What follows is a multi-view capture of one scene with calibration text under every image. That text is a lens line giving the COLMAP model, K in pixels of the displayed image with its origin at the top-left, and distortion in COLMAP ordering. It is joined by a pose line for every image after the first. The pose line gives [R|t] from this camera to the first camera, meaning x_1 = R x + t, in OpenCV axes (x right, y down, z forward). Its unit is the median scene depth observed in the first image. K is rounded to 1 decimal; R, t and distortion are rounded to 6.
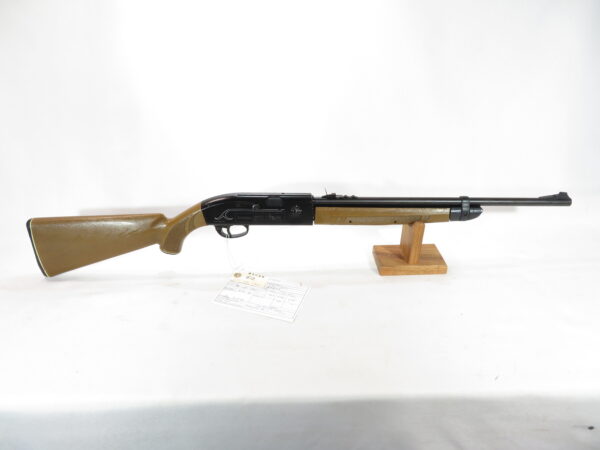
lens RADIAL K [[444.4, 0, 300.0], [0, 444.4, 225.0], [0, 0, 1]] dist [0.003083, 0.000535]
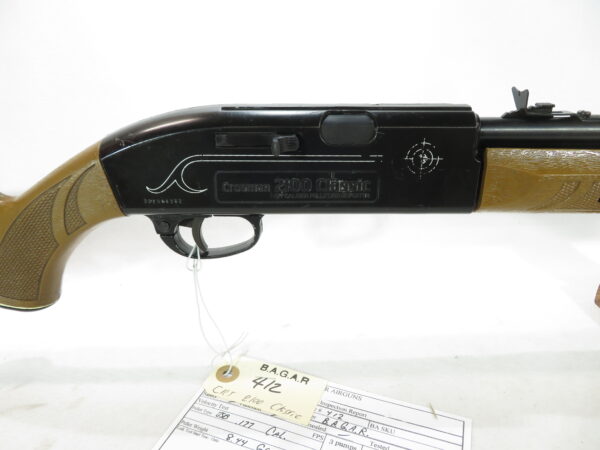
lens RADIAL K [[444.4, 0, 300.0], [0, 444.4, 225.0], [0, 0, 1]] dist [0.003083, 0.000535]
pose [[0.998856, -0.009767, -0.046817, -0.073622], [0.005212, 0.995324, -0.096451, 0.037241], [0.047540, 0.096097, 0.994236, 0.696171]]
